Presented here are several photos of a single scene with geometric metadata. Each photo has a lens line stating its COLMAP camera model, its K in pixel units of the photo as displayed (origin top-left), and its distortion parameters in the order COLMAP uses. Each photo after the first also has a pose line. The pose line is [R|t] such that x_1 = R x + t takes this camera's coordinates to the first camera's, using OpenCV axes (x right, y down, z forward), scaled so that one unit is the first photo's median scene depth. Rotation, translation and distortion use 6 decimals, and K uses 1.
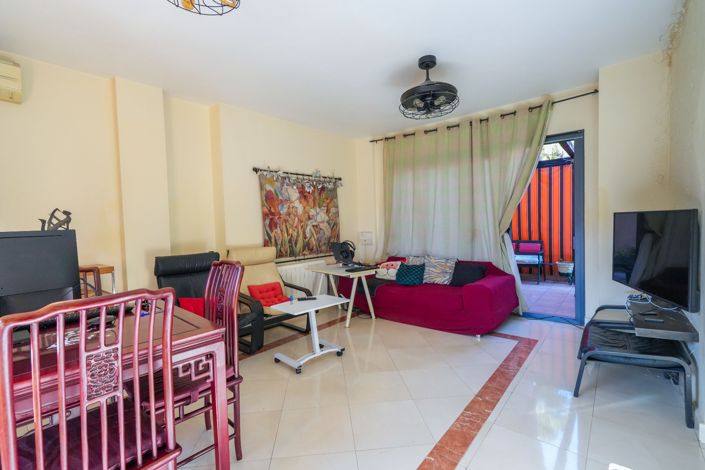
lens RADIAL K [[324.9, 0, 352.1], [0, 324.9, 234.4], [0, 0, 1]] dist [0.001411, 0.001451]
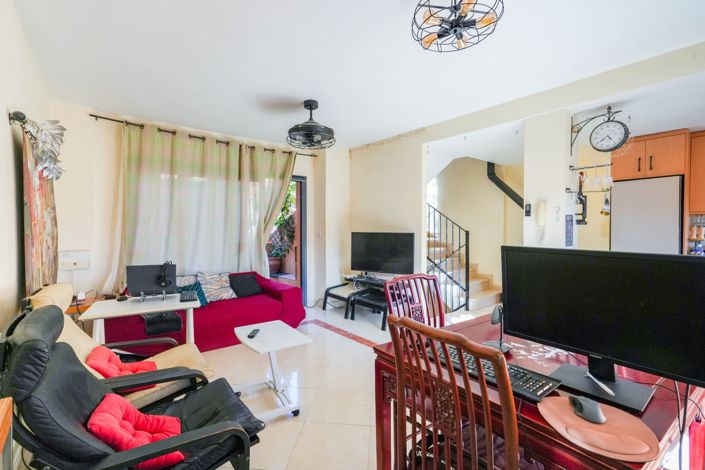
lens RADIAL K [[324.9, 0, 353.2], [0, 324.9, 233.9], [0, 0, 1]] dist [0.001411, 0.001451]
pose [[0.187161, 0.014982, 0.982215, -0.605945], [0.028747, 0.999372, -0.020722, -0.012999], [-0.981909, 0.032114, 0.186612, 0.417175]]
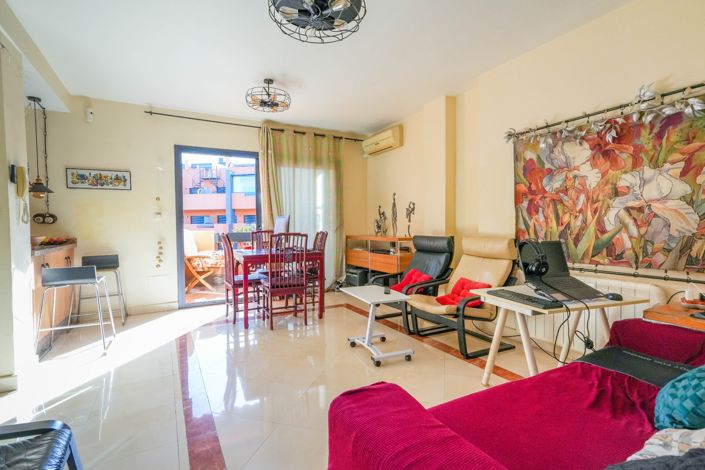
lens RADIAL K [[324.9, 0, 355.9], [0, 324.9, 230.8], [0, 0, 1]] dist [0.001411, 0.001451]
pose [[-0.332181, 0.057204, -0.941479, 0.515874], [-0.009917, 0.997892, 0.064131, -0.022128], [0.943163, 0.030640, -0.330914, 0.852860]]
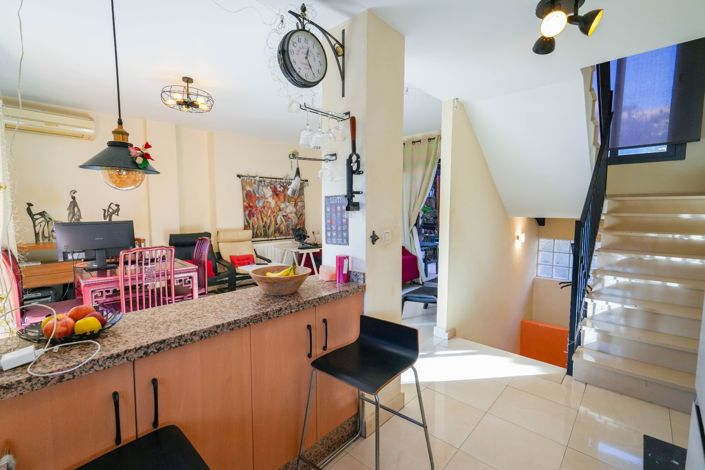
lens RADIAL K [[324.9, 0, 350.5], [0, 324.9, 234.6], [0, 0, 1]] dist [0.001411, 0.001451]
pose [[0.998360, 0.036360, -0.044224, 0.249337], [-0.034084, 0.998109, 0.051159, -0.028604], [0.046000, -0.049568, 0.997711, -0.393028]]
